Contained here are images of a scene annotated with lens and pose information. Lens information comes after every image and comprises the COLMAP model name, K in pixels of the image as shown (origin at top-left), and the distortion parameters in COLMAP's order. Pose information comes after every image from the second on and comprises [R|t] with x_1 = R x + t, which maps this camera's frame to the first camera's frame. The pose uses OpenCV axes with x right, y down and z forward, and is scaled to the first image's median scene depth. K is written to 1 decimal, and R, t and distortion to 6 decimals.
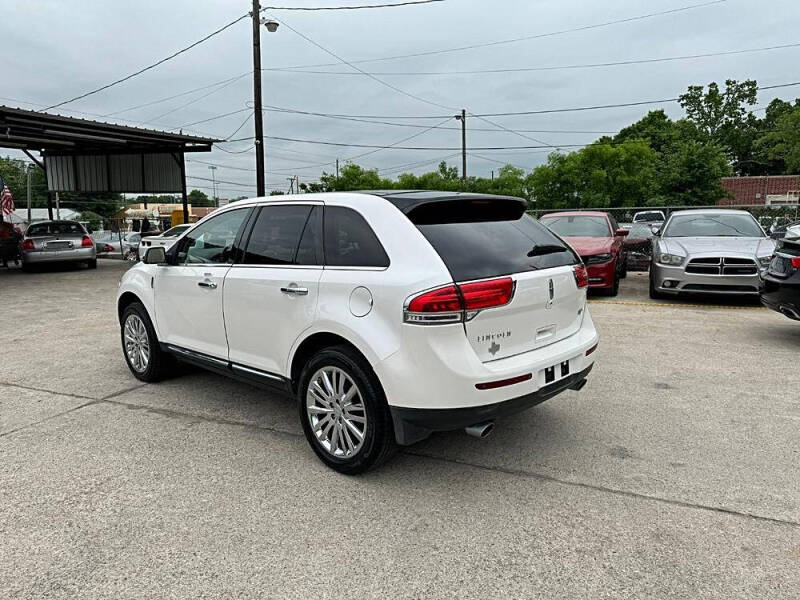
lens RADIAL K [[561.1, 0, 393.2], [0, 561.1, 304.3], [0, 0, 1]] dist [0.053163, -0.066569]
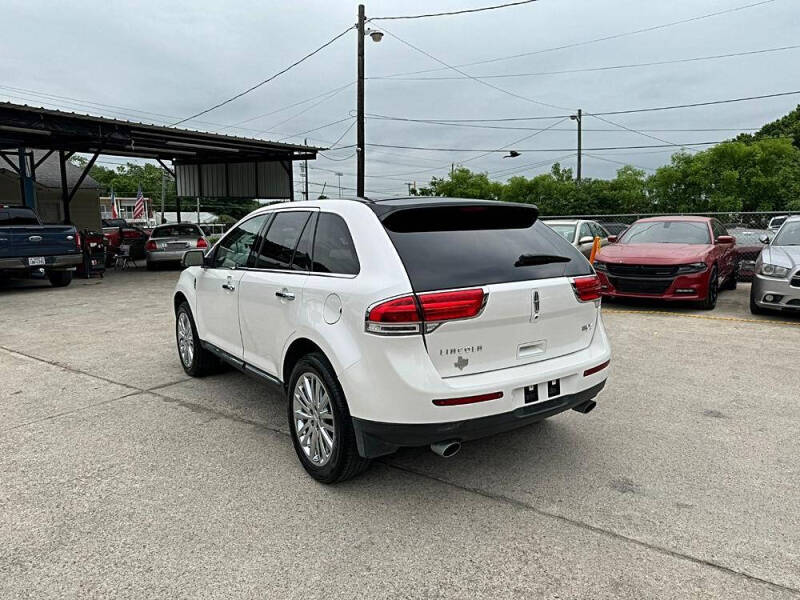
lens RADIAL K [[561.1, 0, 401.5], [0, 561.1, 298.0], [0, 0, 1]] dist [0.053163, -0.066569]
pose [[0.981028, 0.029730, -0.191573, 0.179767], [-0.032964, 0.999362, -0.013715, -0.010480], [0.191043, 0.019770, 0.981382, 0.034674]]
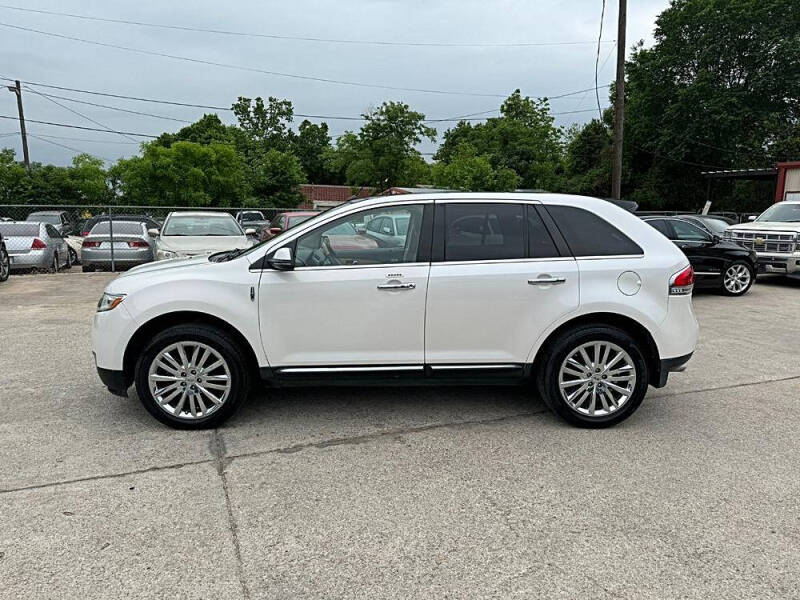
lens RADIAL K [[561.1, 0, 402.8], [0, 561.1, 303.2], [0, 0, 1]] dist [0.053163, -0.066569]
pose [[0.686665, -0.092969, 0.721005, -0.944812], [0.092103, 0.994923, 0.040574, -0.042201], [-0.721116, 0.038546, 0.691741, 0.351444]]
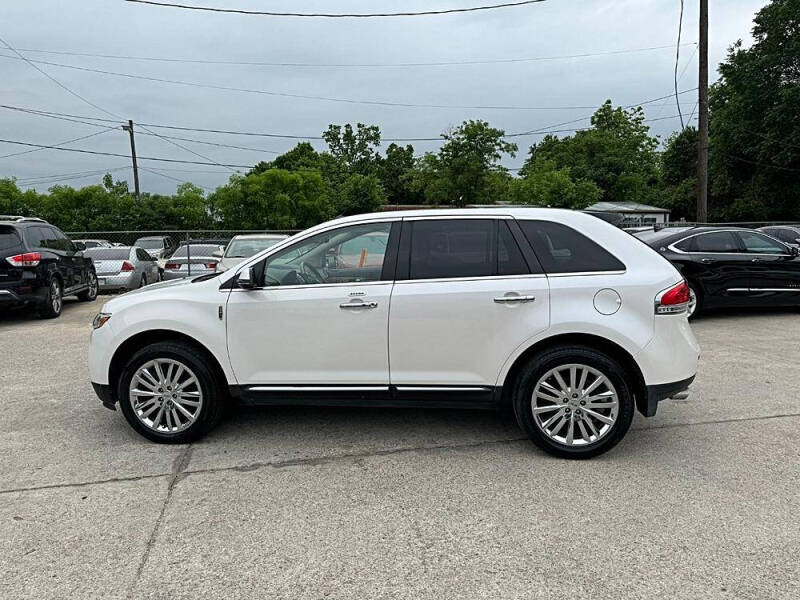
lens RADIAL K [[561.1, 0, 401.5], [0, 561.1, 299.6], [0, 0, 1]] dist [0.053163, -0.066569]
pose [[0.797726, -0.068131, 0.599158, -0.783136], [0.094835, 0.995407, -0.013077, -0.024897], [-0.595516, 0.067253, 0.800524, 0.227921]]
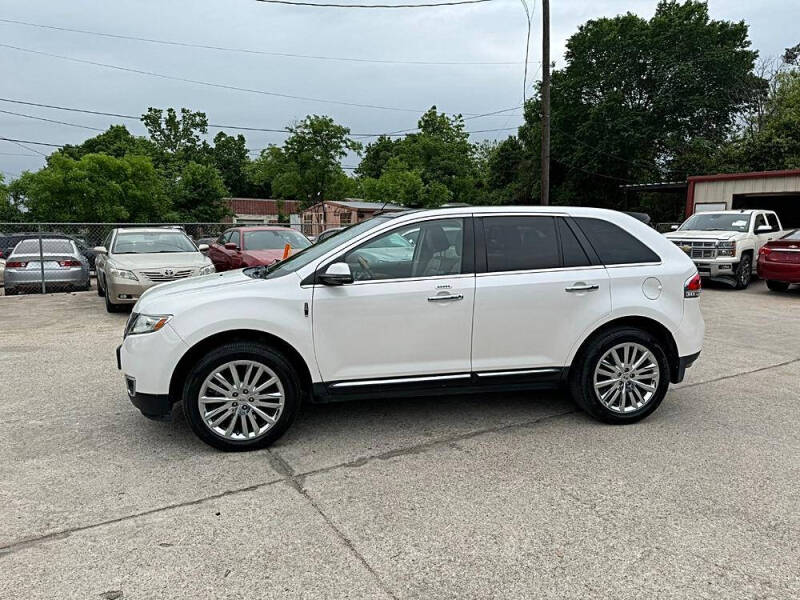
lens RADIAL K [[561.1, 0, 402.0], [0, 561.1, 306.3], [0, 0, 1]] dist [0.053163, -0.066569]
pose [[0.571395, -0.101087, 0.814426, -1.094986], [0.120328, 0.991979, 0.038704, -0.063404], [-0.811806, 0.075883, 0.578975, 0.499586]]
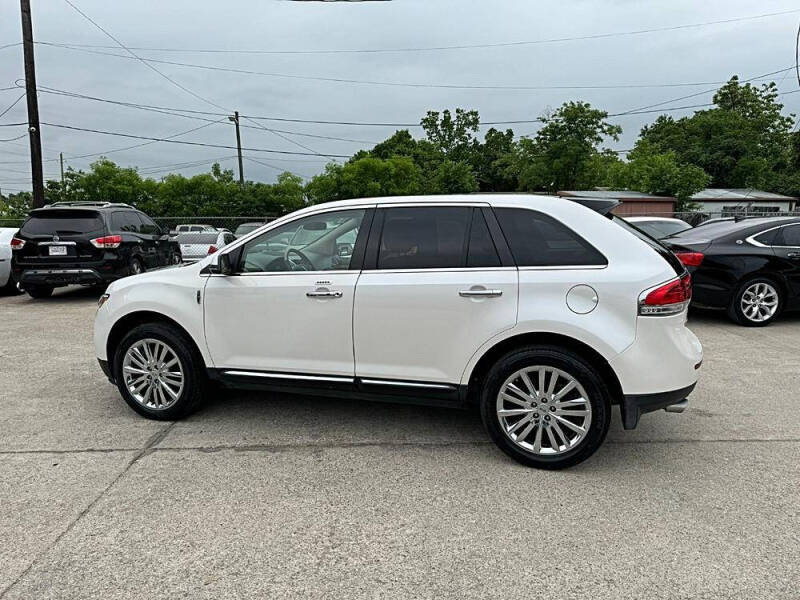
lens RADIAL K [[561.1, 0, 400.0], [0, 561.1, 302.0], [0, 0, 1]] dist [0.053163, -0.066569]
pose [[0.895202, -0.053391, 0.442450, -0.590710], [0.060409, 0.998172, -0.001774, -0.013471], [-0.441547, 0.028316, 0.896791, 0.148713]]
